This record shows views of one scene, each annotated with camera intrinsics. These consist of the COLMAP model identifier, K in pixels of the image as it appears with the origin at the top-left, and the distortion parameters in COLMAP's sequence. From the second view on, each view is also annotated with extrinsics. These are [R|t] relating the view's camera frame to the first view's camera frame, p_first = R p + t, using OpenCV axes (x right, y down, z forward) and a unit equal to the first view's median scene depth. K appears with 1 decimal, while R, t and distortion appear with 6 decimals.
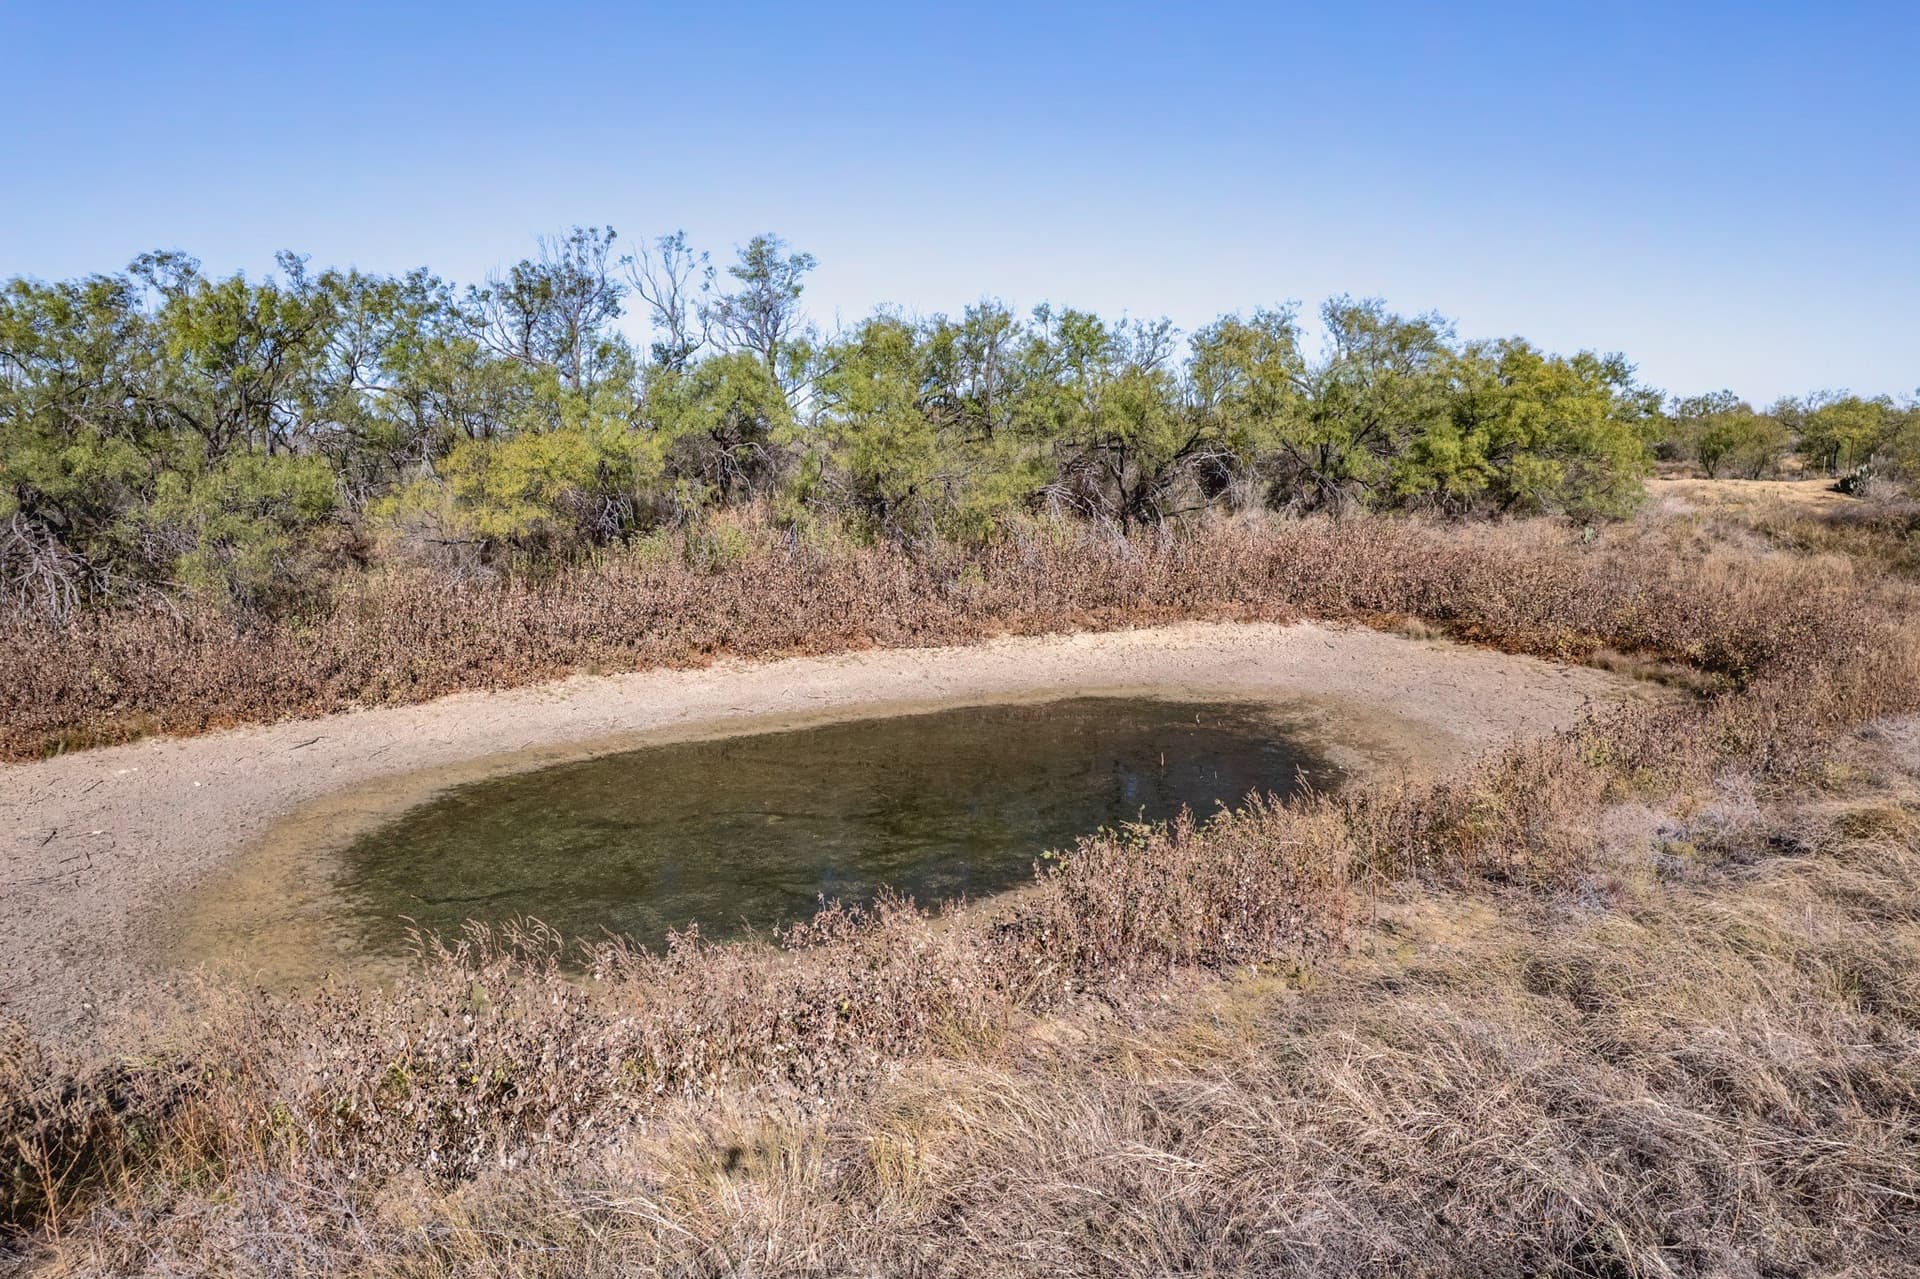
lens RADIAL K [[1291.9, 0, 960.0], [0, 1291.9, 639.5], [0, 0, 1]] dist [-0.059717, 0.042979]
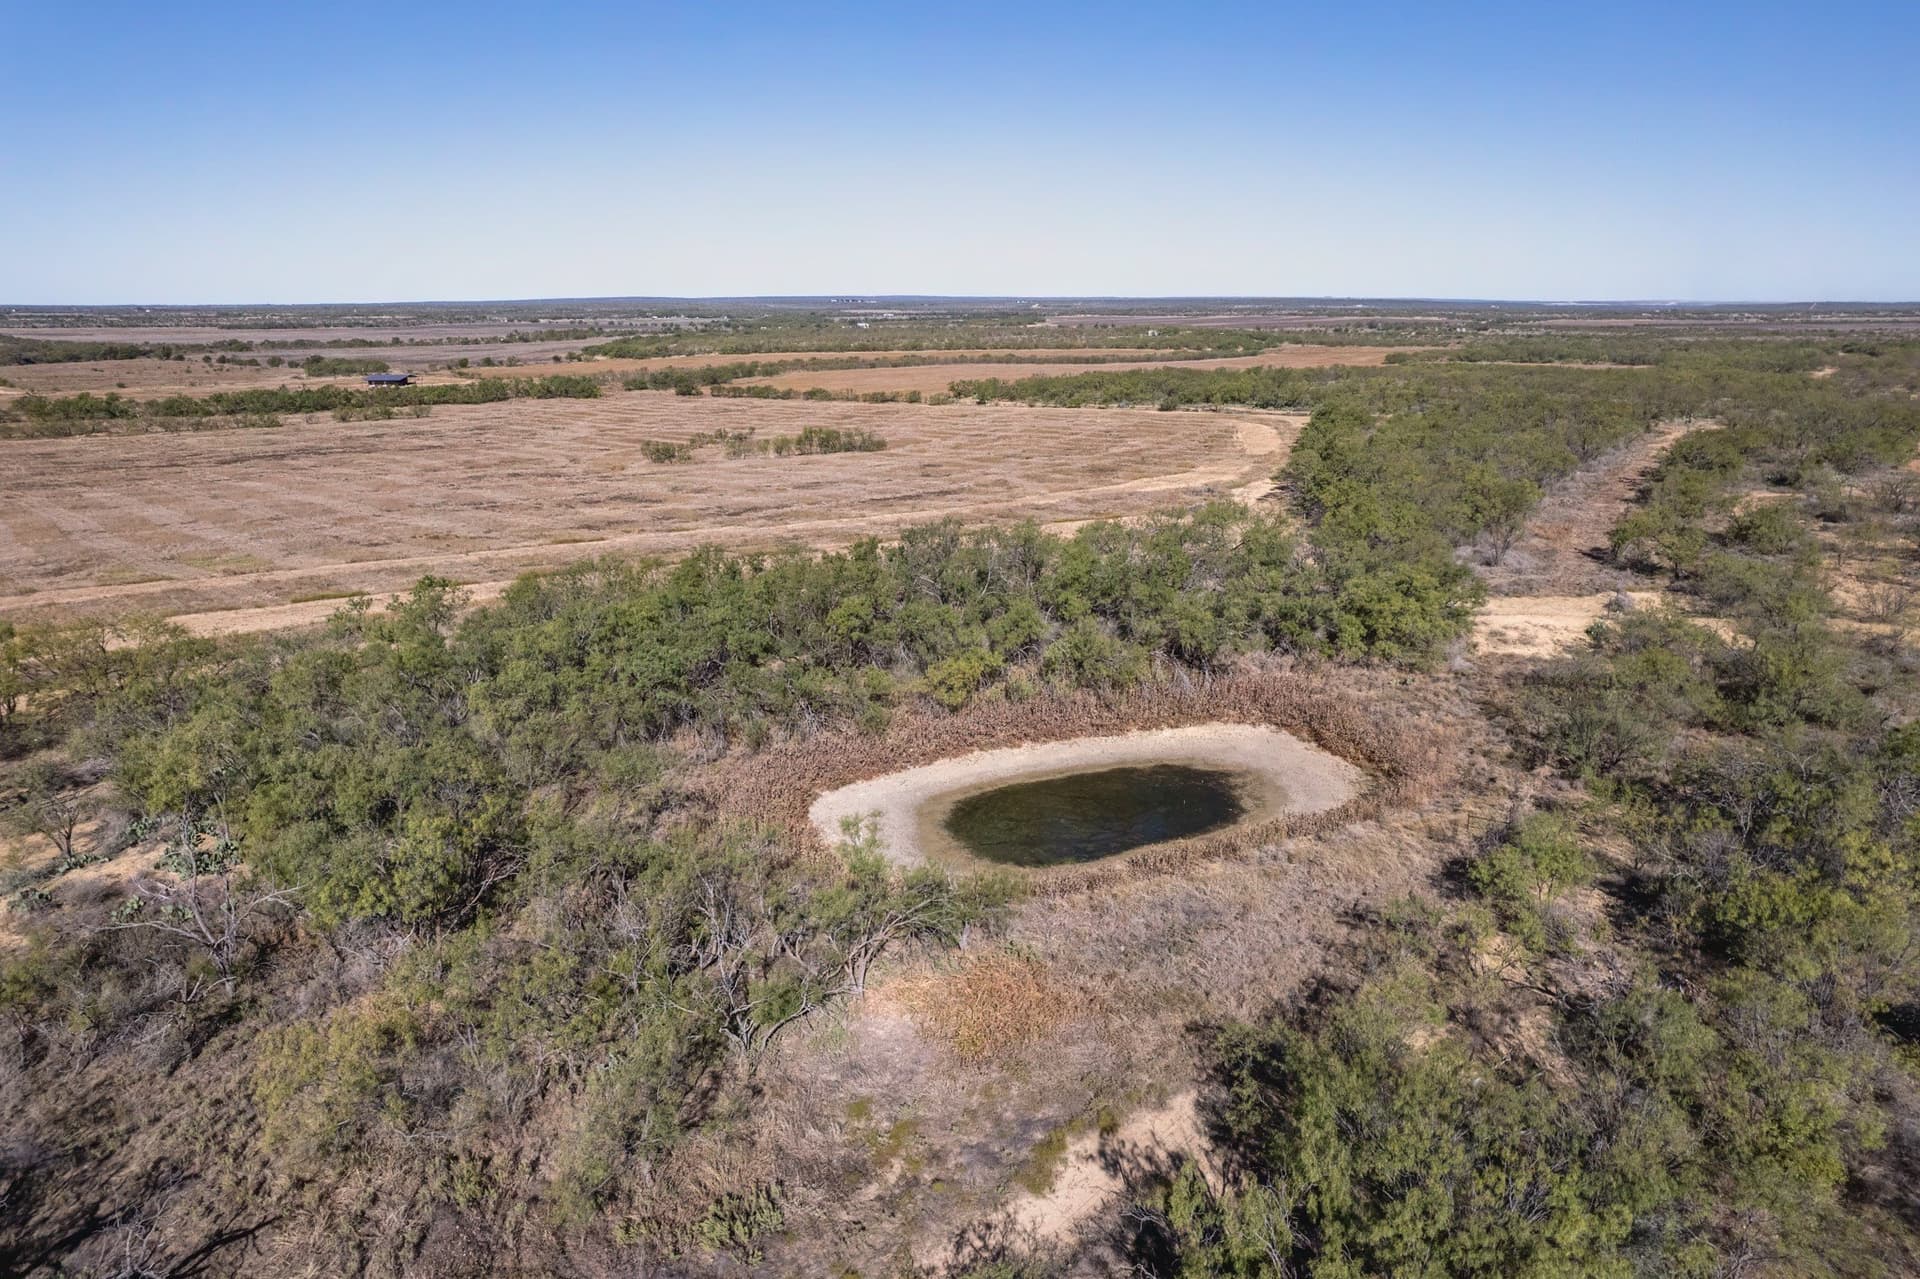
lens RADIAL K [[1257.0, 0, 960.0], [0, 1257.0, 639.5], [0, 0, 1]] dist [-0.048030, 0.003781]
pose [[0.994036, 0.038540, -0.102011, -0.065696], [-0.028452, 0.994724, 0.098564, -0.450350], [0.105272, -0.095074, 0.989888, -1.555437]]
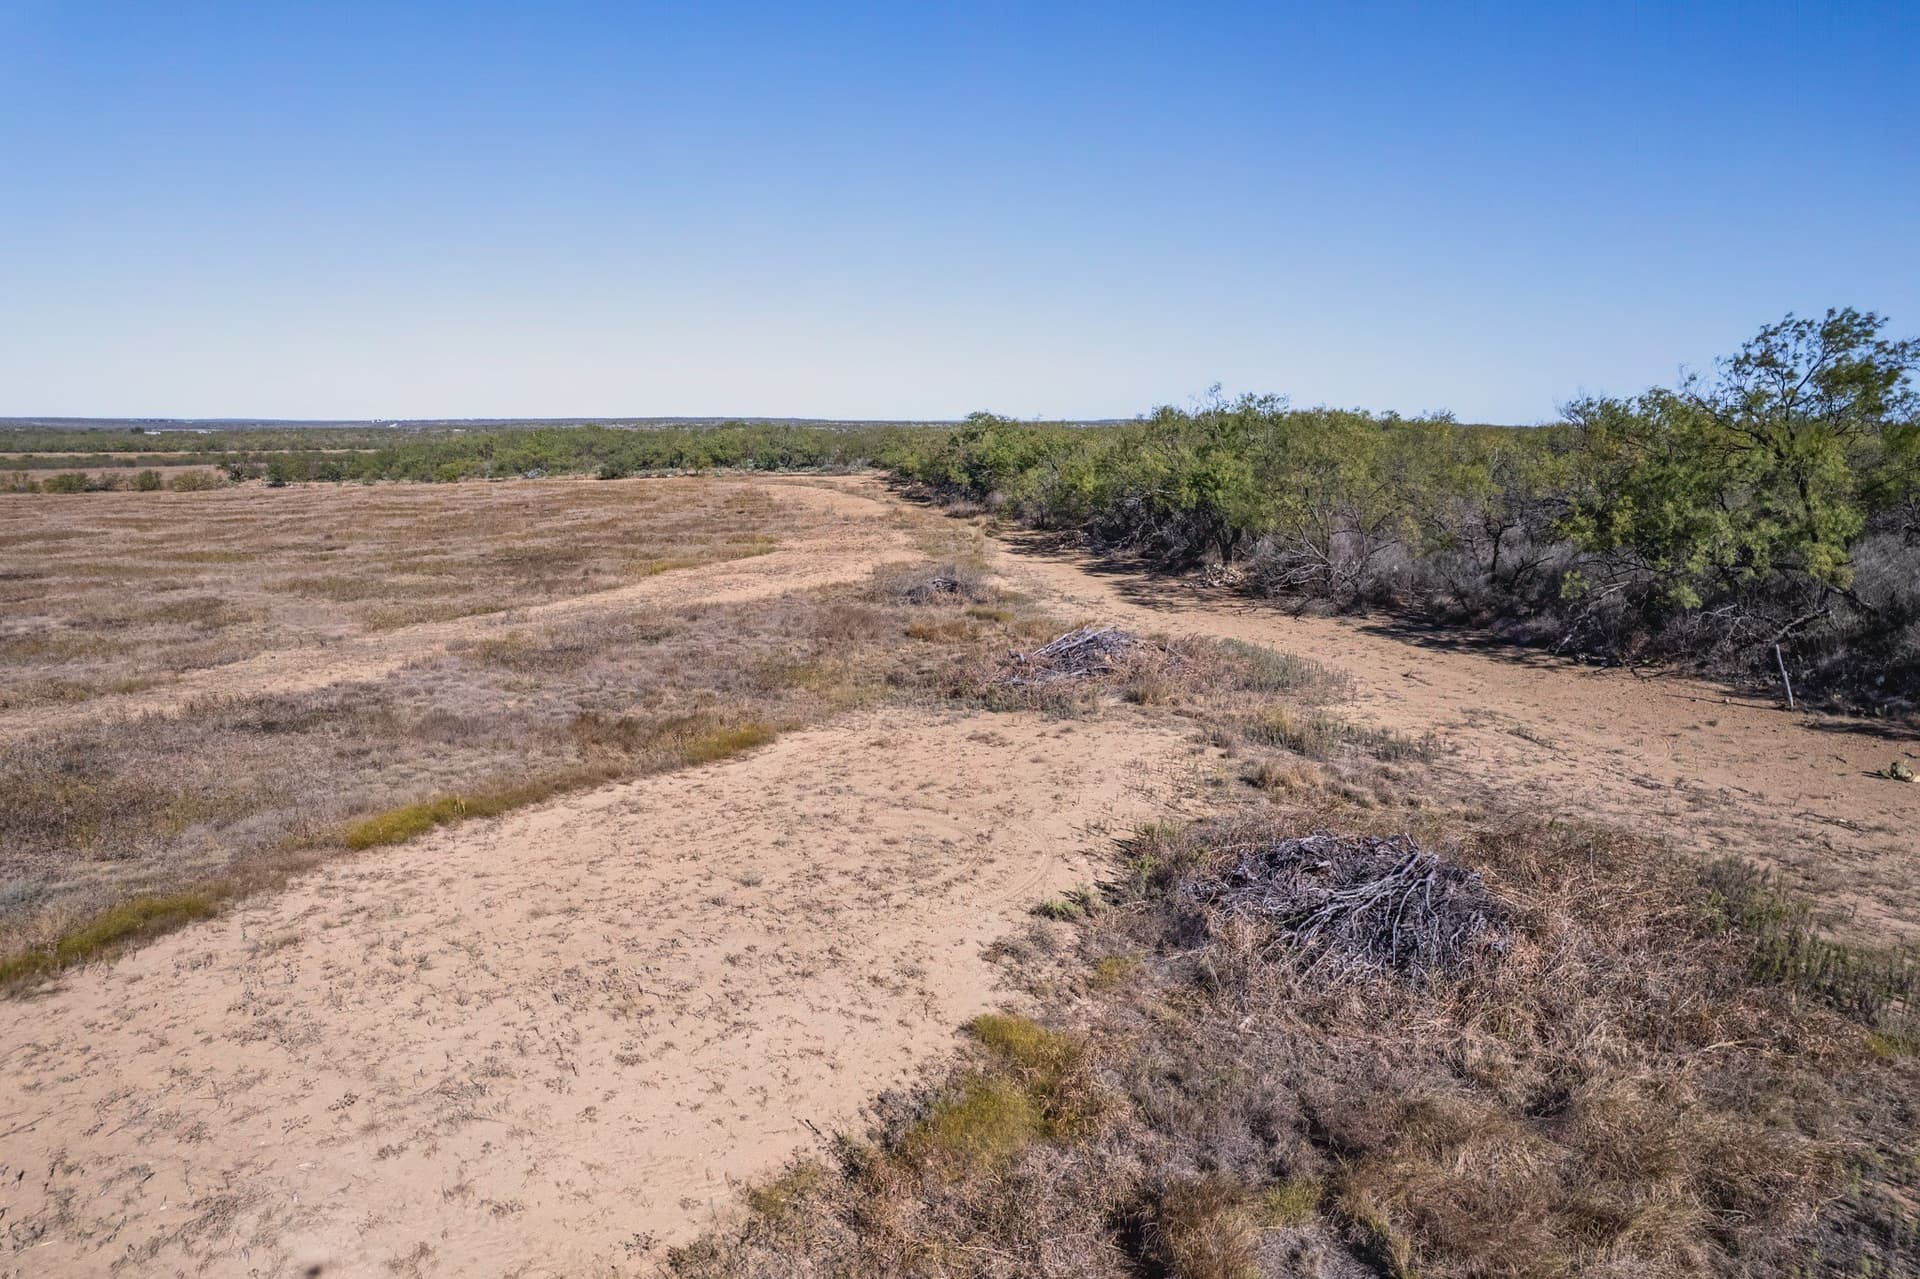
lens RADIAL K [[1291.9, 0, 960.0], [0, 1291.9, 639.5], [0, 0, 1]] dist [-0.059717, 0.042979]
pose [[0.935344, -0.044004, 0.350991, -0.160488], [0.045015, 0.998972, 0.005283, -0.545246], [-0.350863, 0.010858, 0.936364, 3.226560]]
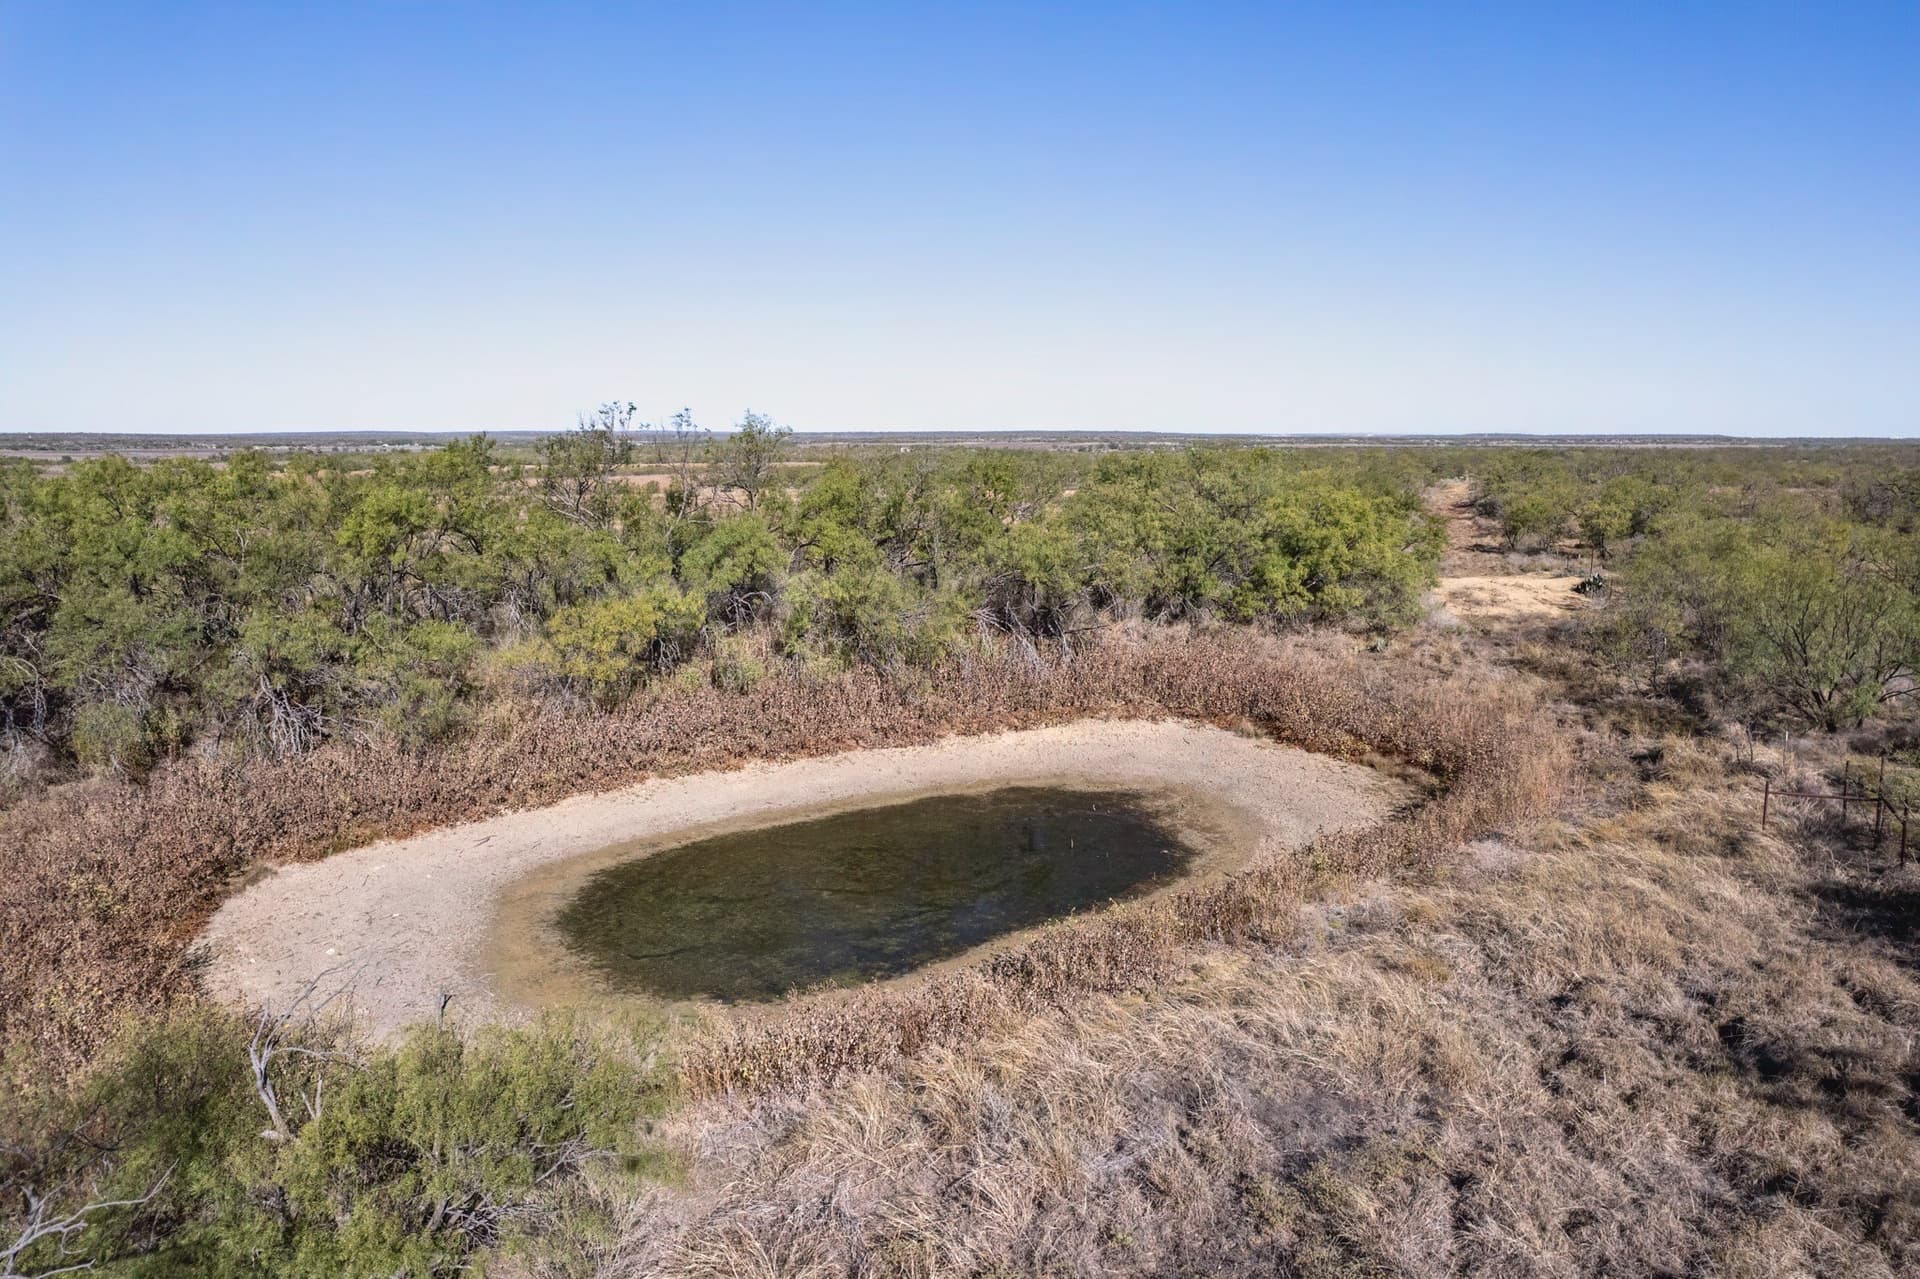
lens RADIAL K [[1257.0, 0, 960.0], [0, 1257.0, 639.5], [0, 0, 1]] dist [-0.048030, 0.003781]
pose [[0.996362, -0.002773, 0.085178, -0.077518], [0.003194, 0.999983, -0.004810, -0.110019], [-0.085163, 0.005065, 0.996354, -0.358796]]
